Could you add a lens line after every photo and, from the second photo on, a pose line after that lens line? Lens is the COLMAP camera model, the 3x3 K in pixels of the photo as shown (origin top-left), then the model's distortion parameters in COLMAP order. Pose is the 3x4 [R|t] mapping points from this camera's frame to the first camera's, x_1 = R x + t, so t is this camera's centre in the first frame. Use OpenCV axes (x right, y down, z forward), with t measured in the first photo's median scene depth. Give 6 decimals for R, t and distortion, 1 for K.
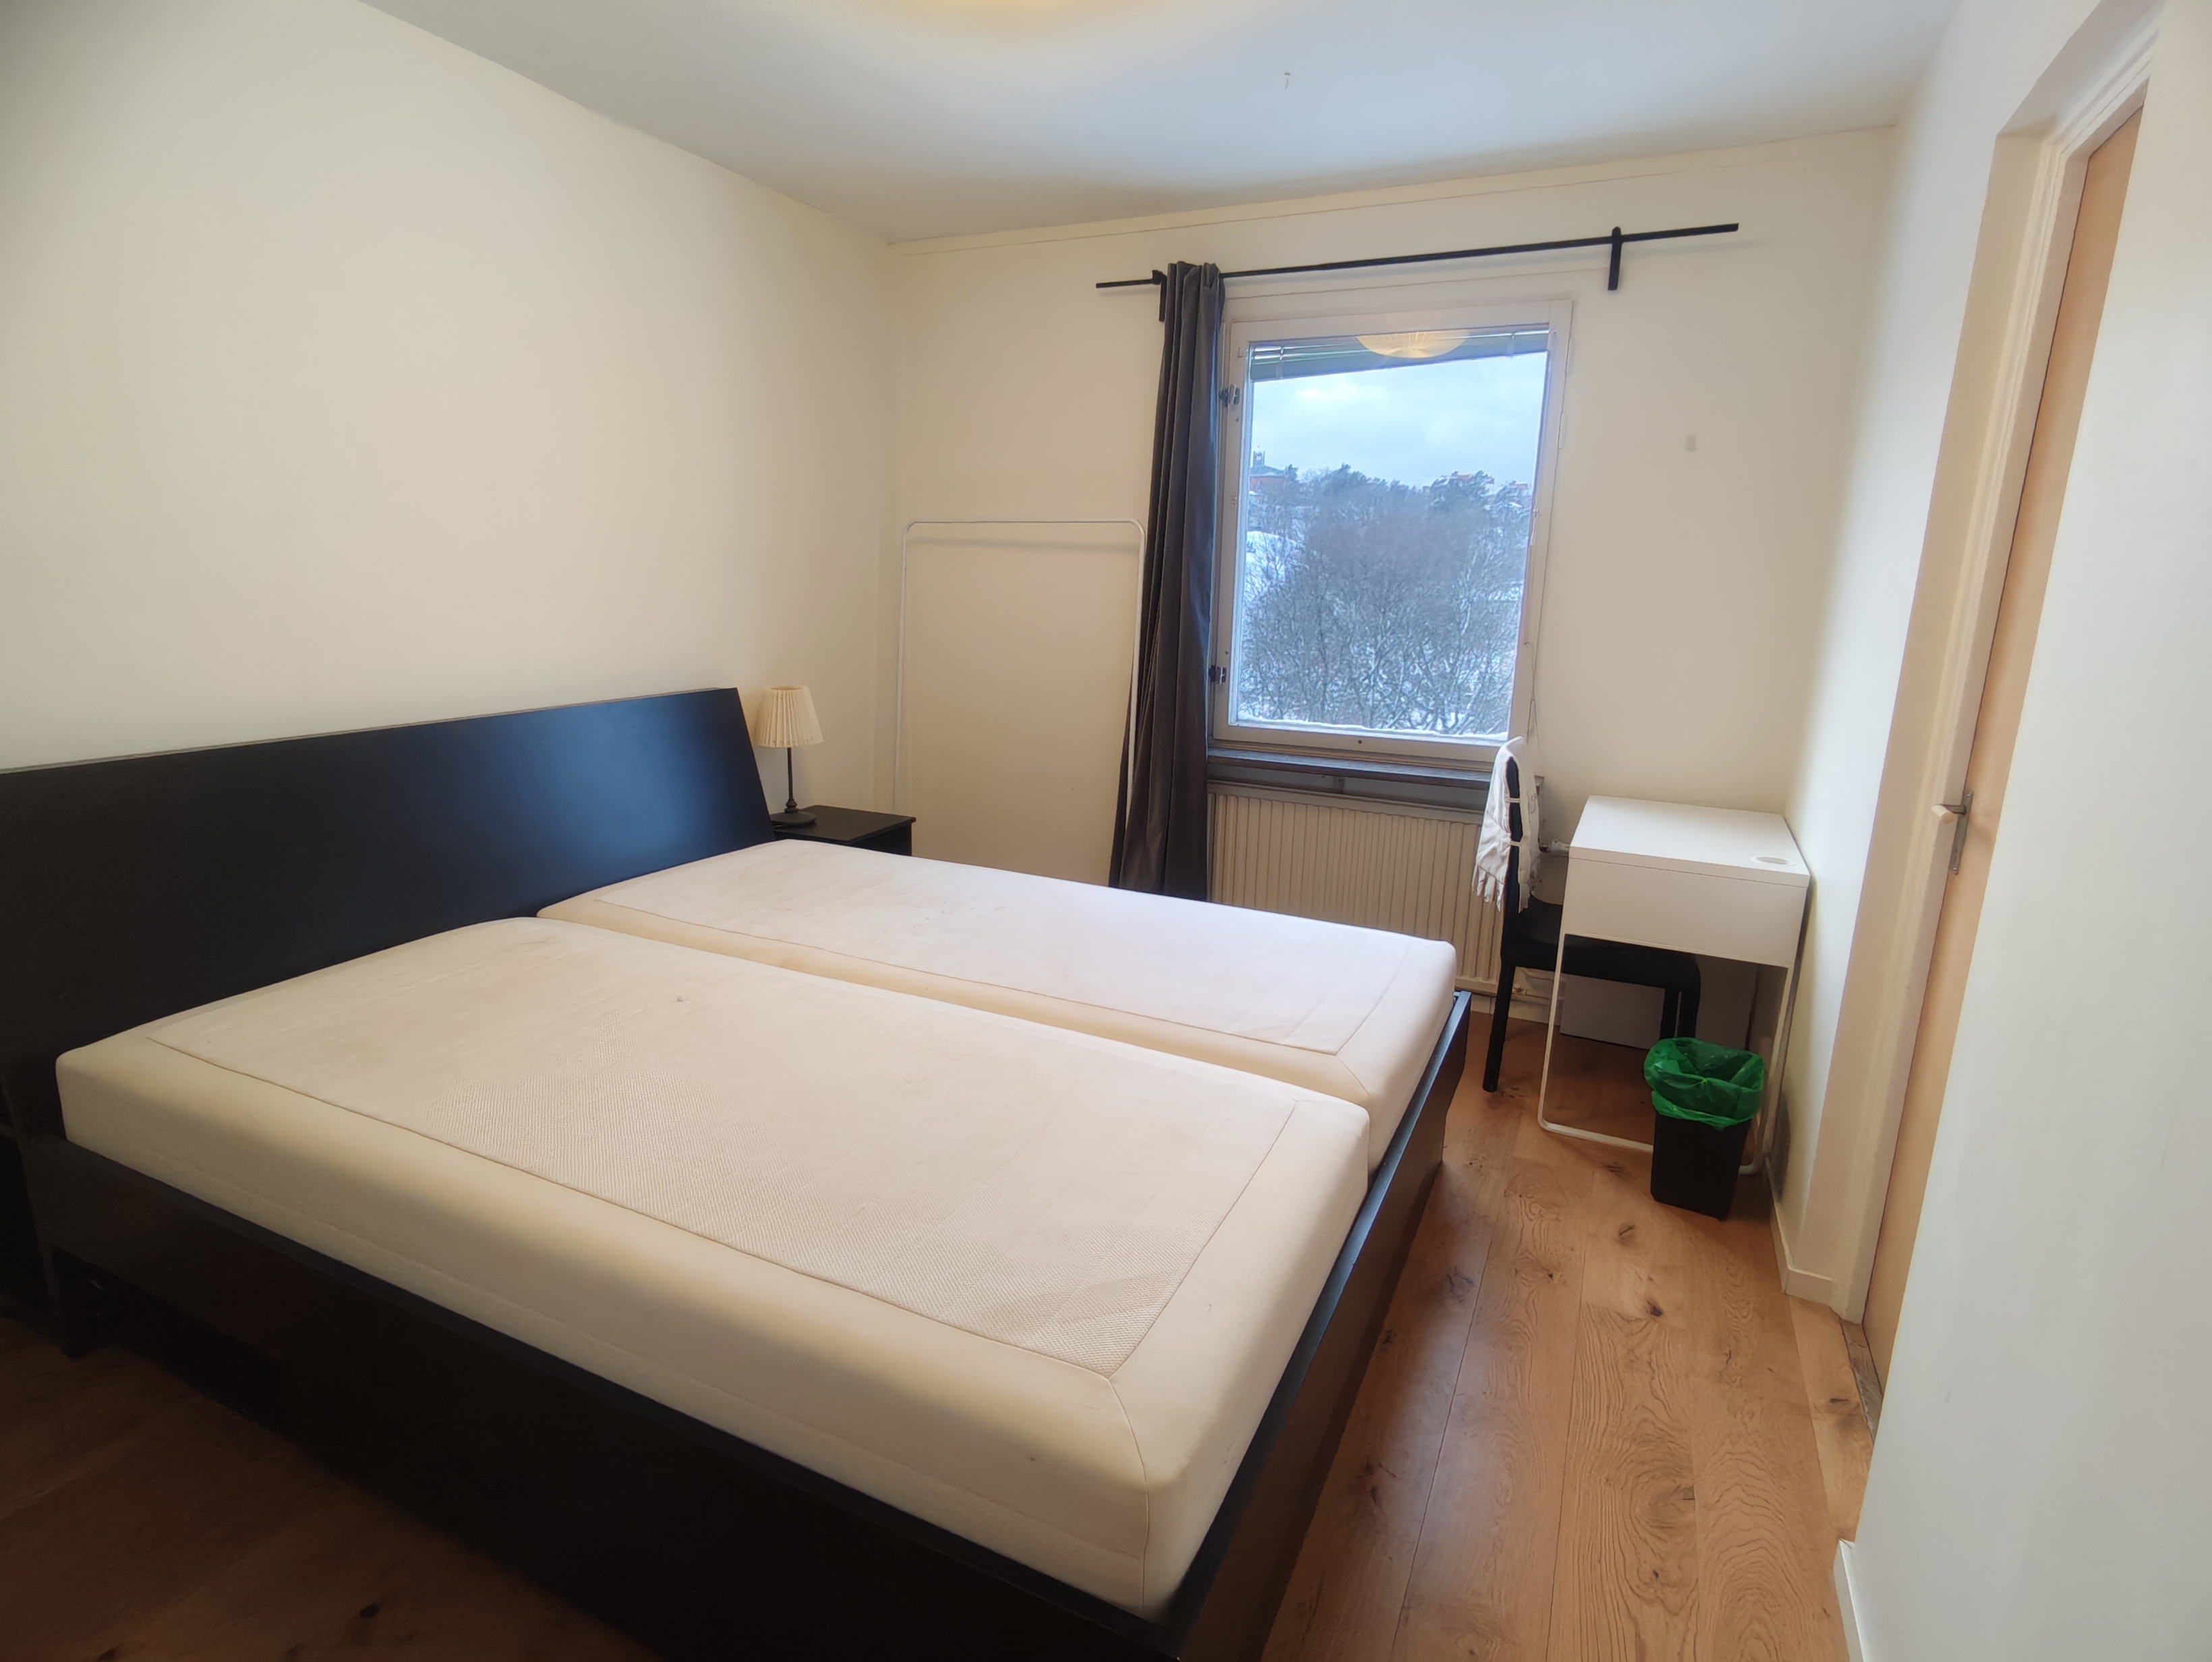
lens RADIAL K [[1140.7, 0, 1106.0], [0, 1140.7, 831.0], [0, 0, 1]] dist [-0.000086, -0.000008]
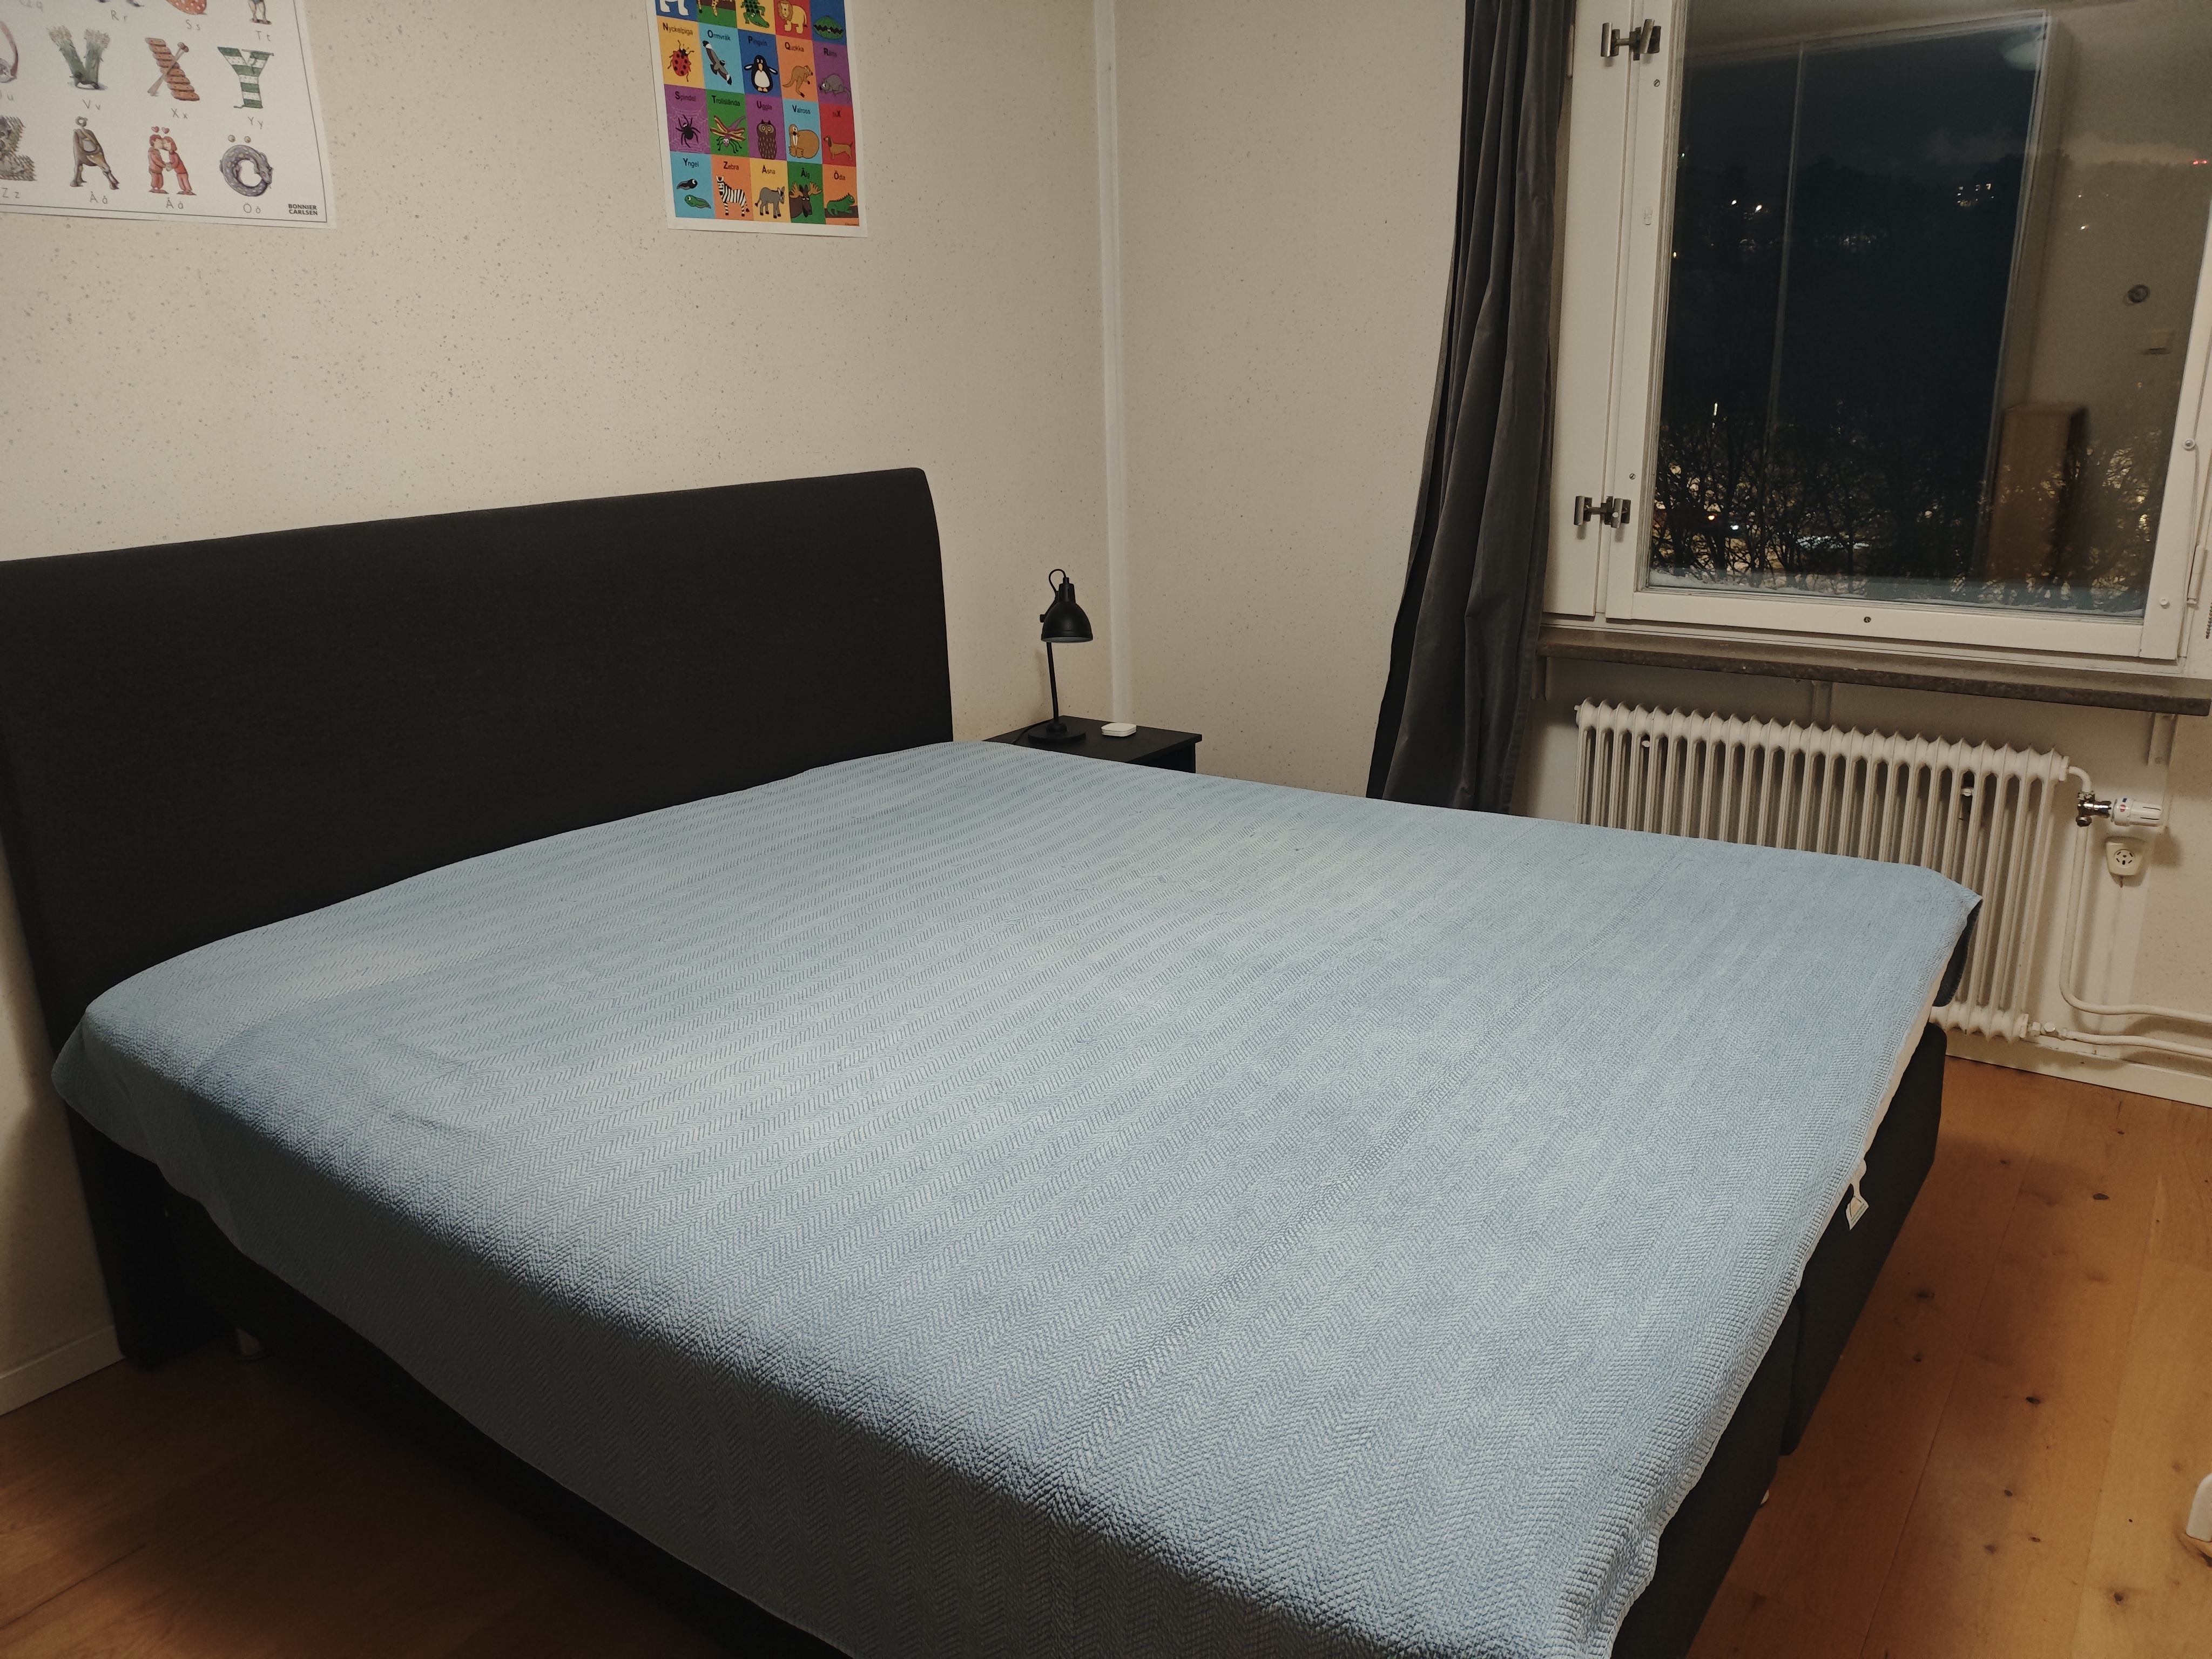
lens RADIAL K [[1631.7, 0, 1106.0], [0, 1631.7, 829.5], [0, 0, 1]] dist [0.000070, 0.022147]
pose [[0.981272, -0.003468, -0.192596, 0.031350], [0.015497, 0.998018, 0.060985, -0.016642], [0.192003, -0.062828, 0.979381, -0.433830]]
